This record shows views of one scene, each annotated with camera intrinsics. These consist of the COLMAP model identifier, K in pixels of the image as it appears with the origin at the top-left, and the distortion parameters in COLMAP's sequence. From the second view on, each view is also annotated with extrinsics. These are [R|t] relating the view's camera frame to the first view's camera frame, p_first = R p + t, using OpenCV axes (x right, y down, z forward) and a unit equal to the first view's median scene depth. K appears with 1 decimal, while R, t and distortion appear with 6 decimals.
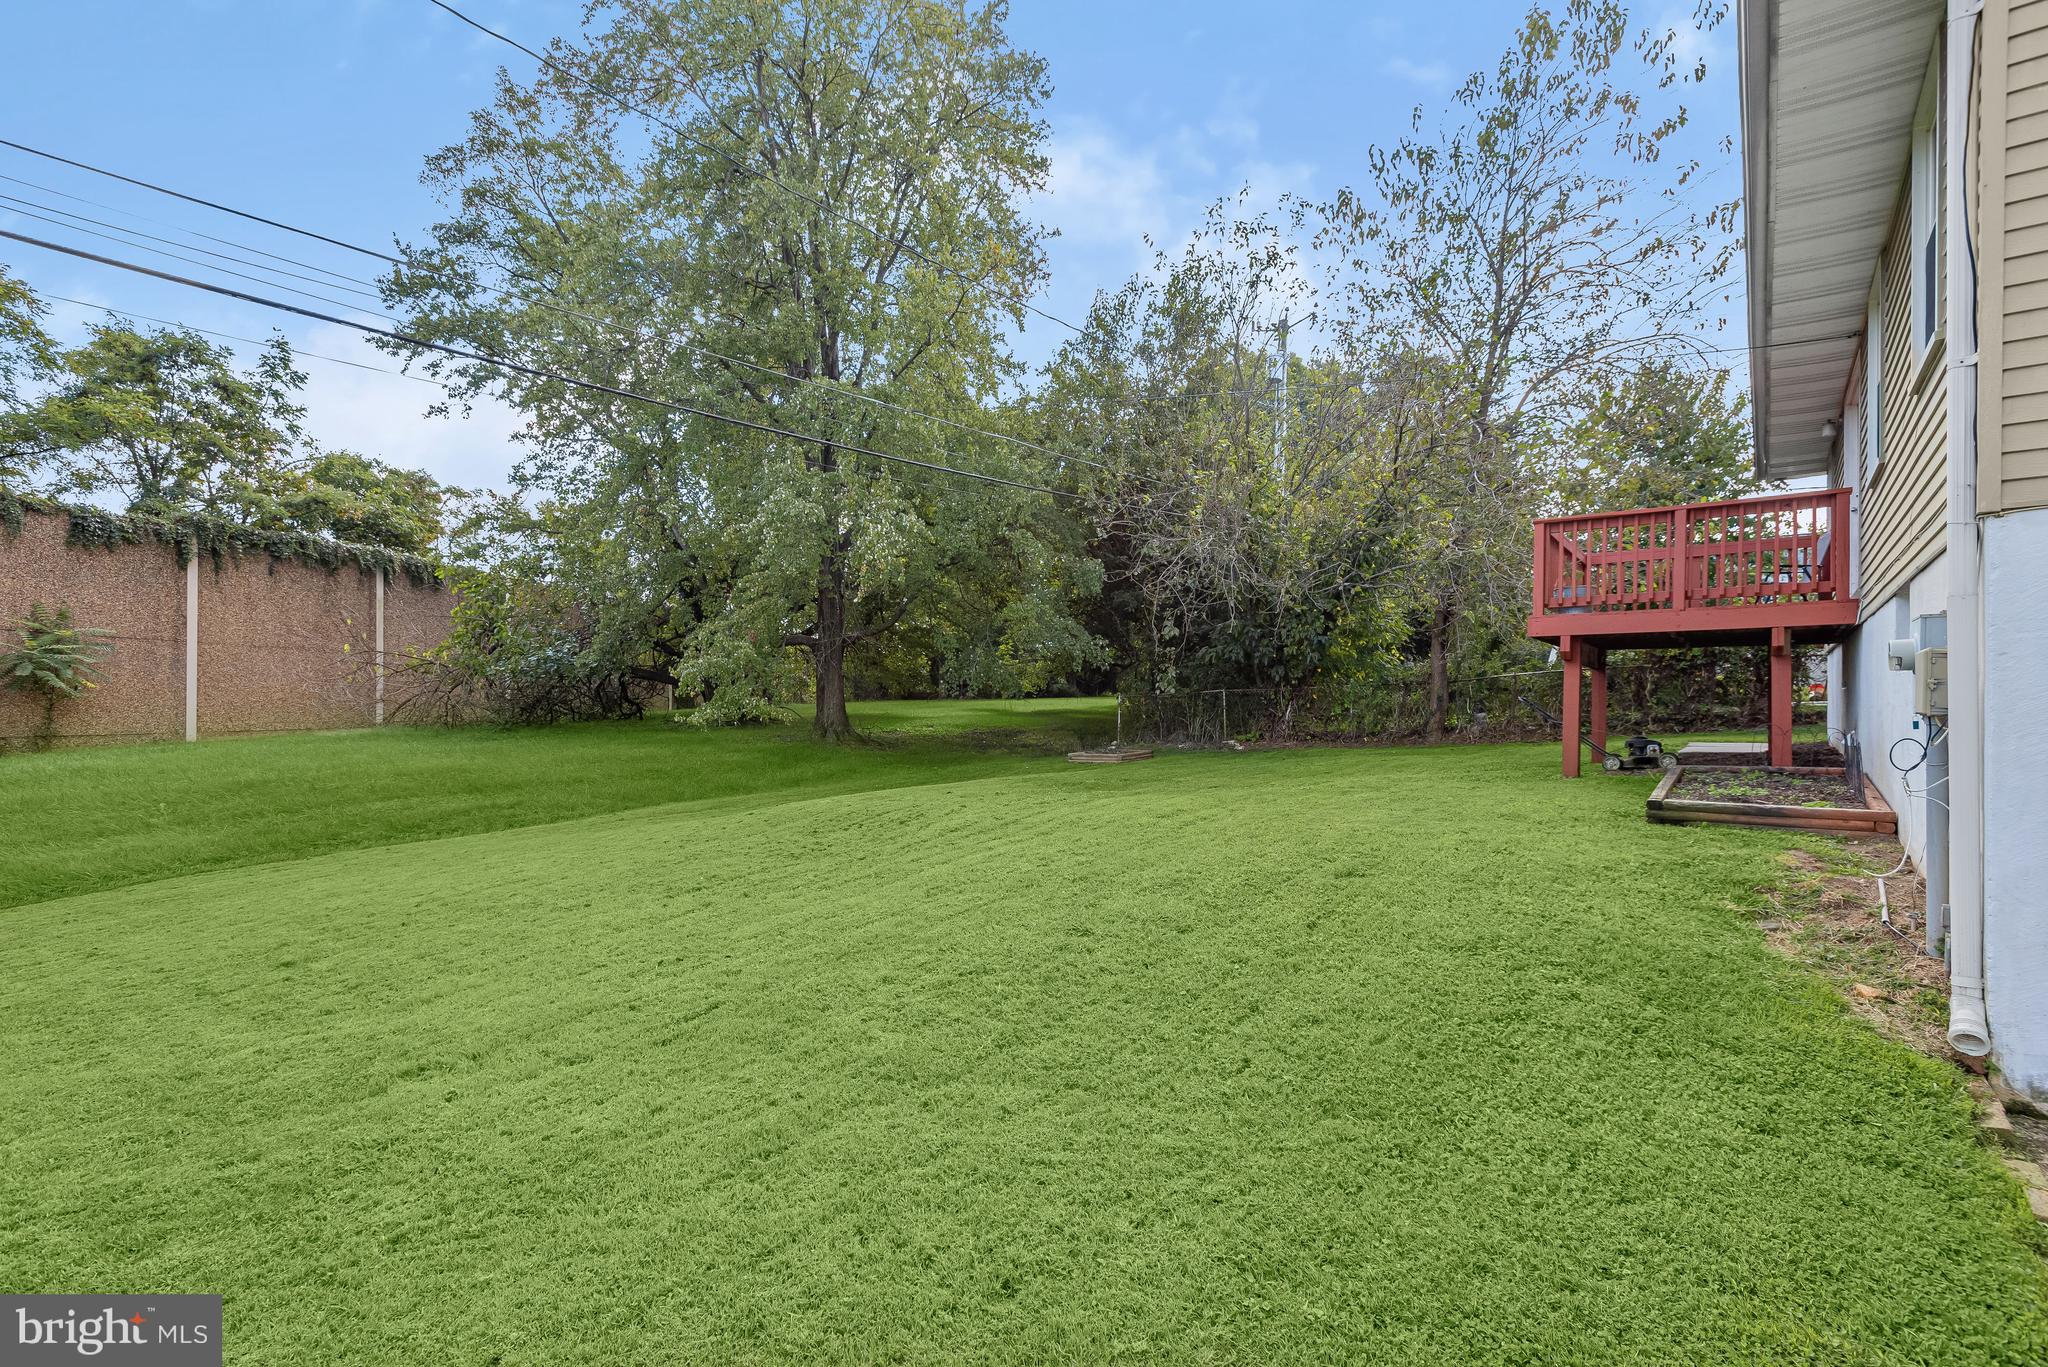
lens RADIAL K [[962.4, 0, 1020.6], [0, 962.4, 679.9], [0, 0, 1]] dist [0.024152, -0.009969]
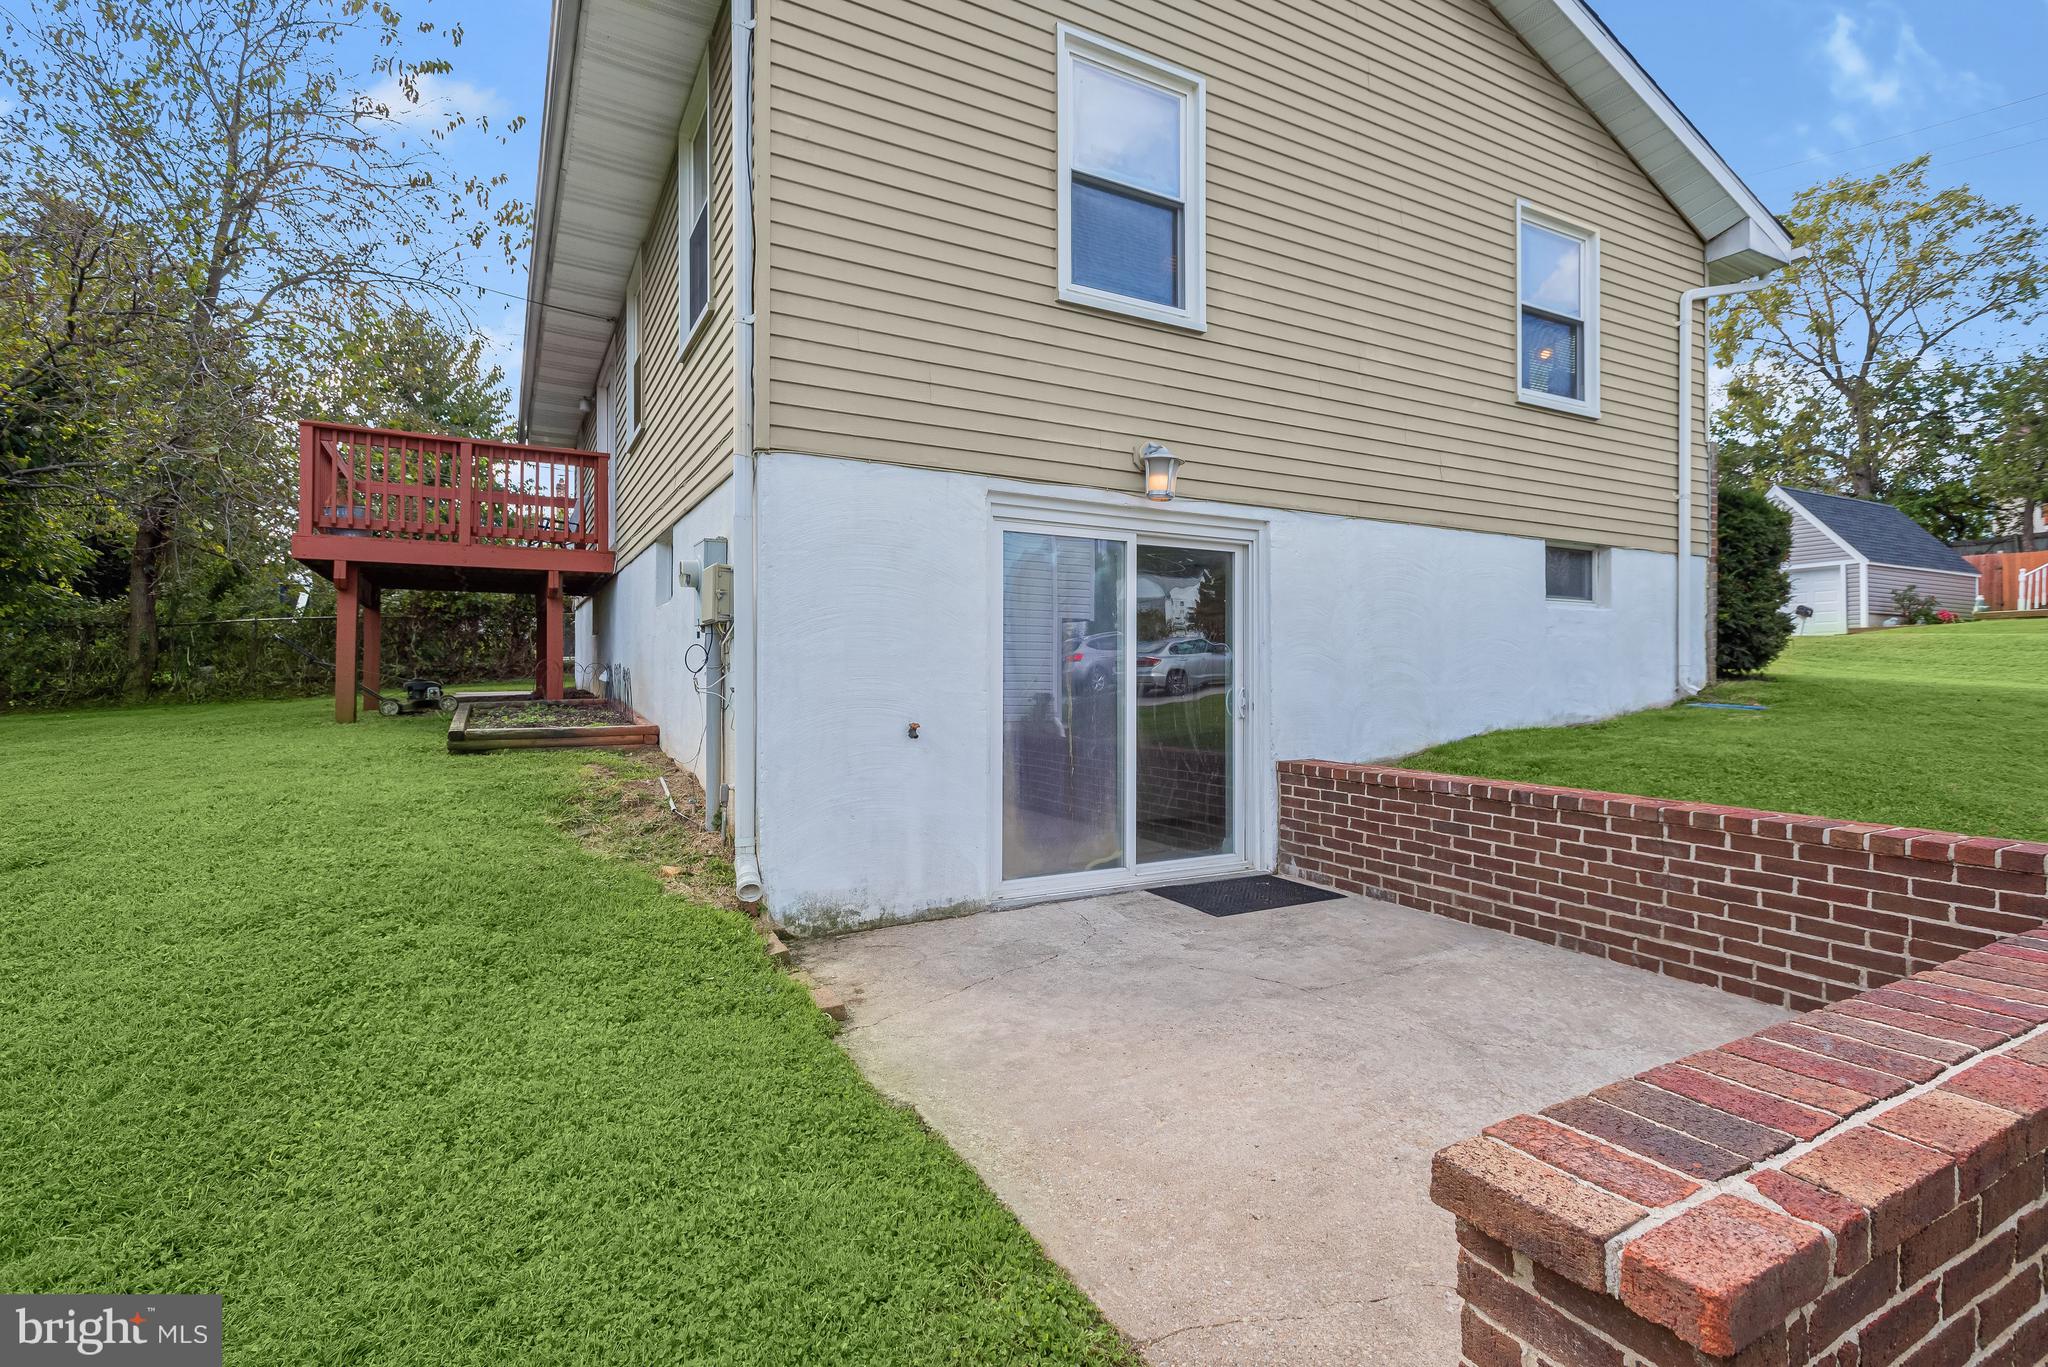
lens RADIAL K [[962.4, 0, 1020.6], [0, 962.4, 679.9], [0, 0, 1]] dist [0.024152, -0.009969]
pose [[0.405458, -0.004666, 0.914102, 0.028115], [-0.021422, 0.999664, 0.014605, 0.067435], [-0.913862, -0.025504, 0.405222, 0.172243]]
